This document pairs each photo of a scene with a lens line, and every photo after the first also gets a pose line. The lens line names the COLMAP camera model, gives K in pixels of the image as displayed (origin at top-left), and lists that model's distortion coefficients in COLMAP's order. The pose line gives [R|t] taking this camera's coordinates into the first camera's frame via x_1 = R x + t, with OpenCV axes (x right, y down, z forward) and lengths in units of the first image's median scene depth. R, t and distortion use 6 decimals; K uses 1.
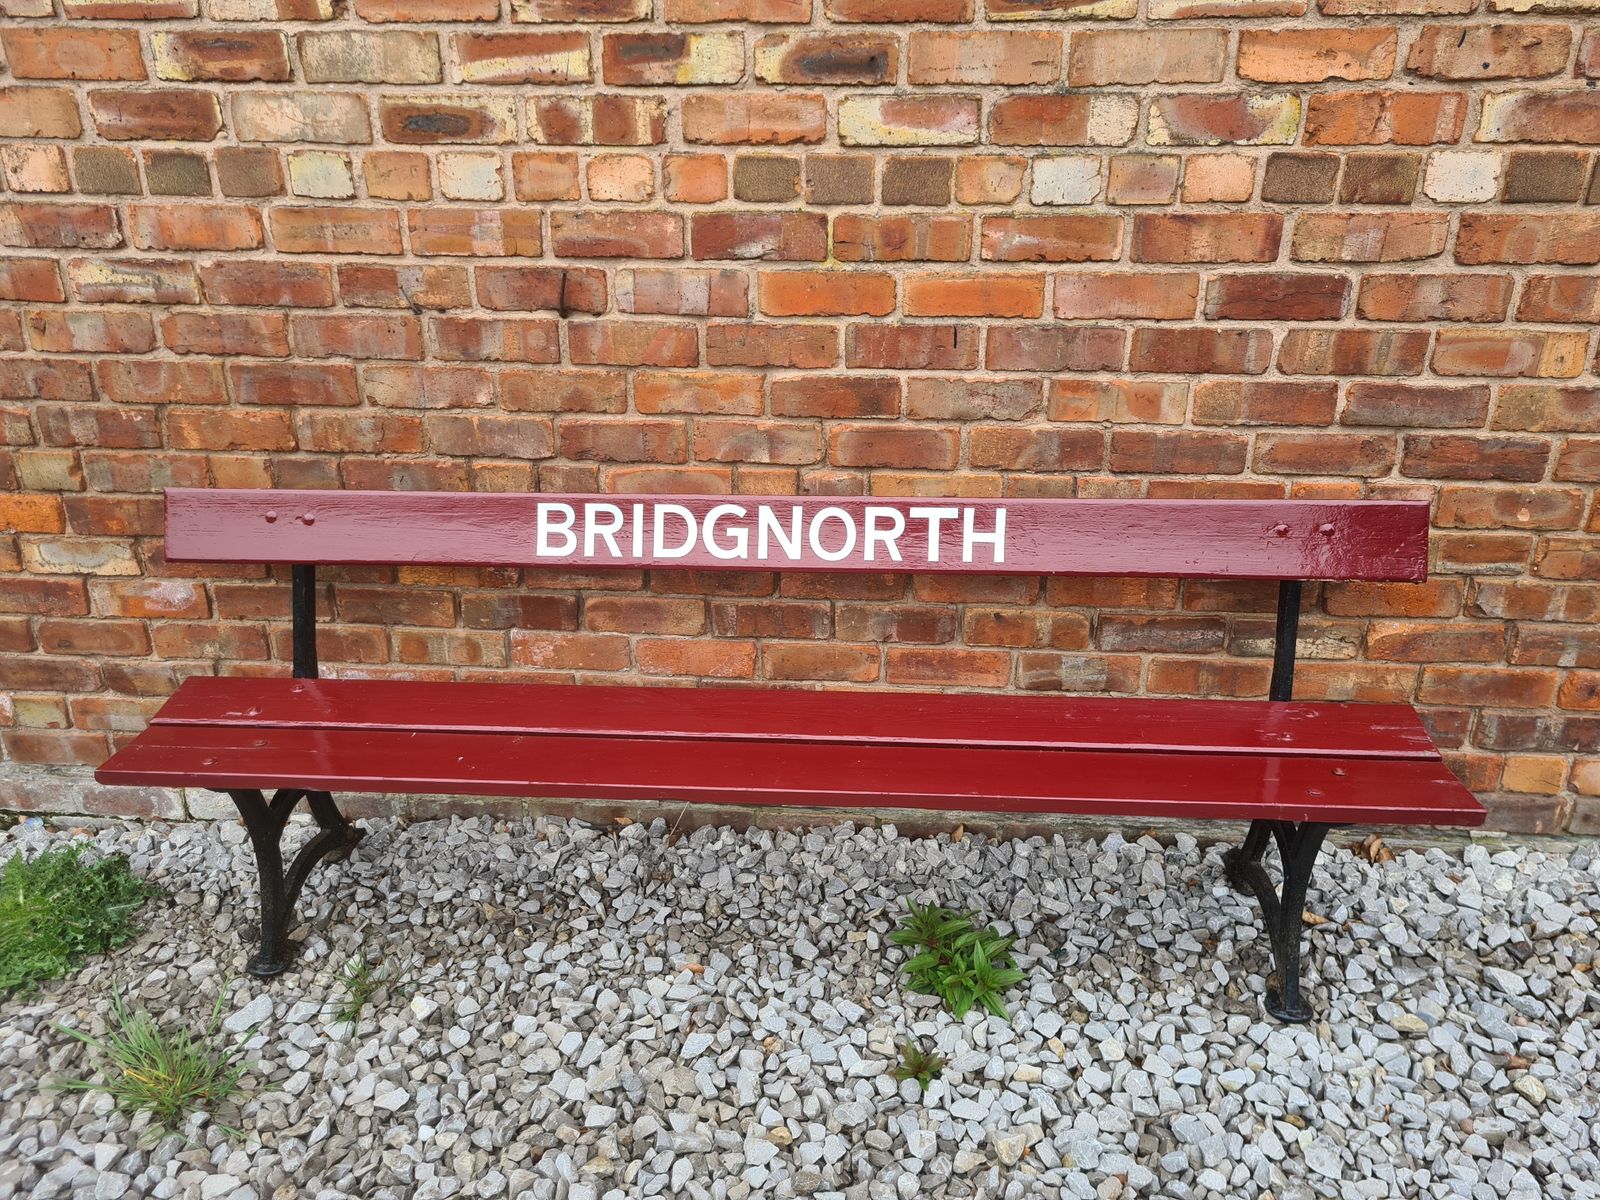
lens RADIAL K [[1205.4, 0, 792.5], [0, 1205.4, 565.2], [0, 0, 1]] dist [0.047820, -0.036870]
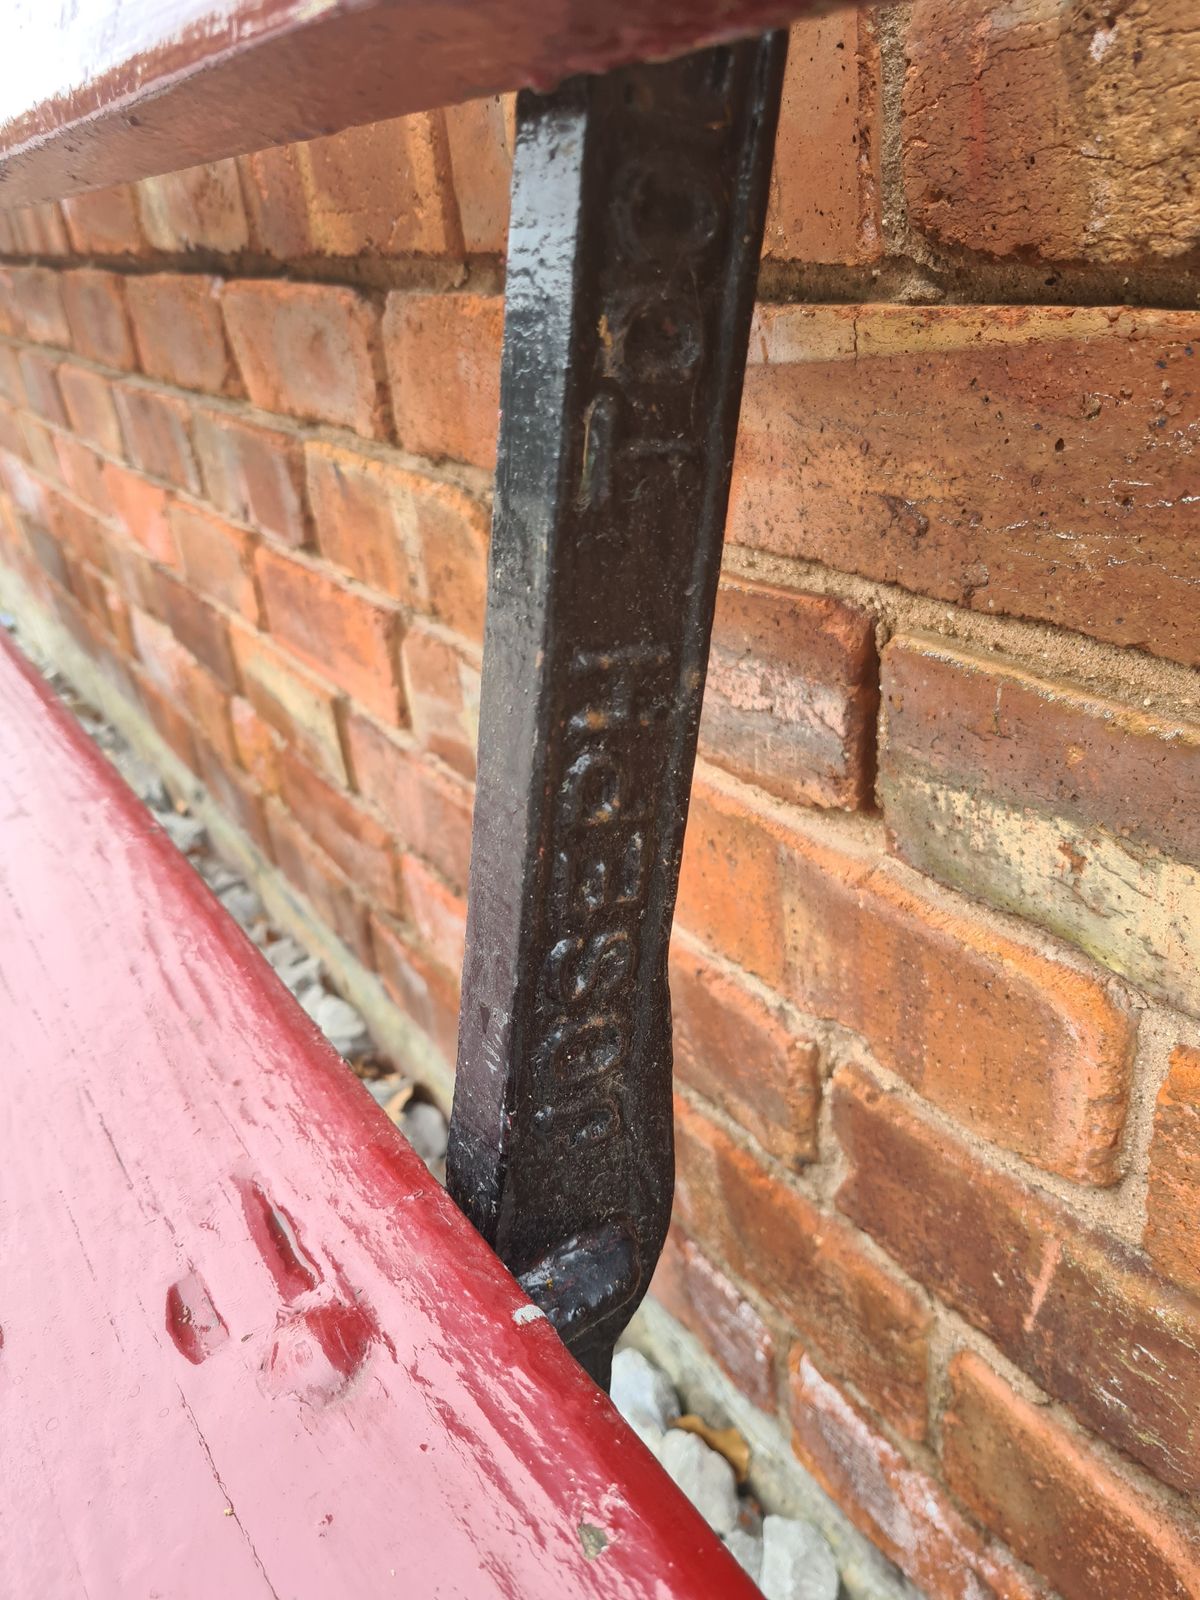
lens RADIAL K [[1205.4, 0, 622.5], [0, 1205.4, 798.4], [0, 0, 1]] dist [0.047820, -0.036870]
pose [[0.616404, 0.310814, -0.723492, 0.493688], [-0.230209, 0.949791, 0.211898, 0.041484], [0.753027, 0.035939, 0.657007, 0.918761]]
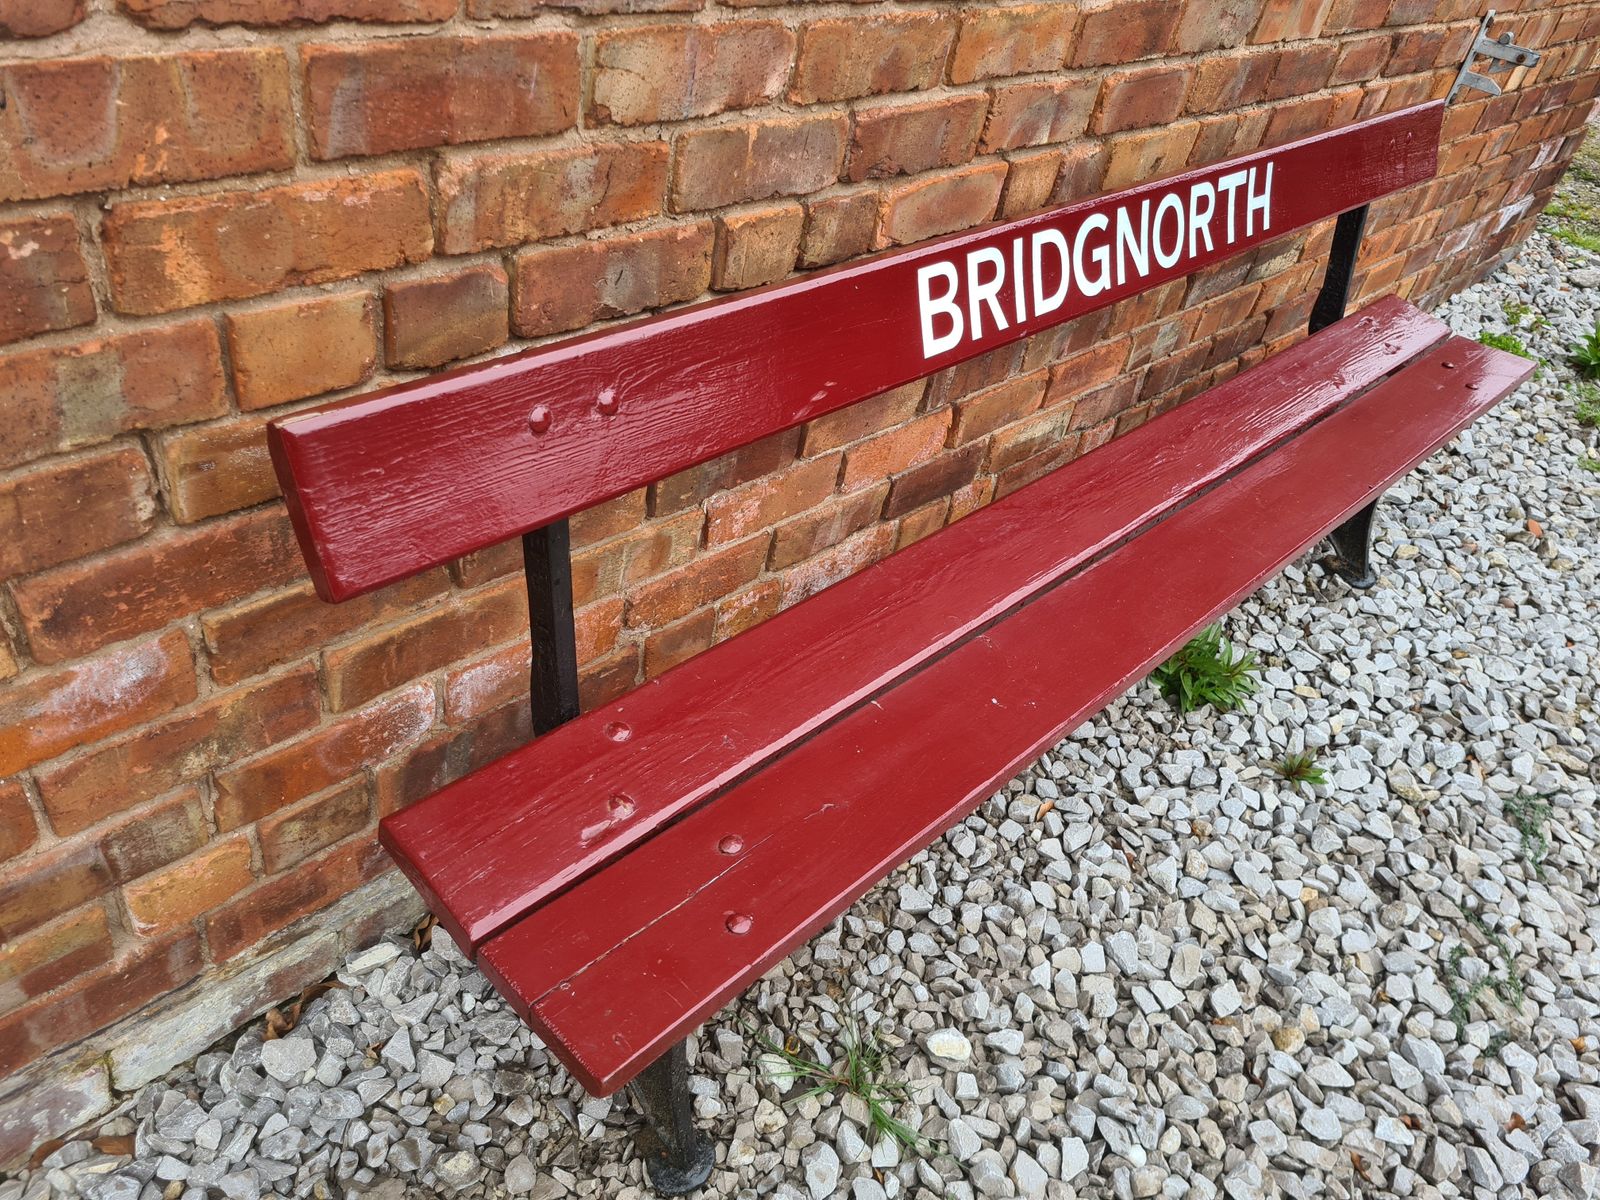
lens RADIAL K [[1205.4, 0, 780.1], [0, 1205.4, 601.4], [0, 0, 1]] dist [0.047820, -0.036870]
pose [[0.633461, -0.383451, 0.672081, -0.713834], [0.145581, 0.912124, 0.383191, -0.139836], [-0.759956, -0.144895, 0.633618, 0.657665]]
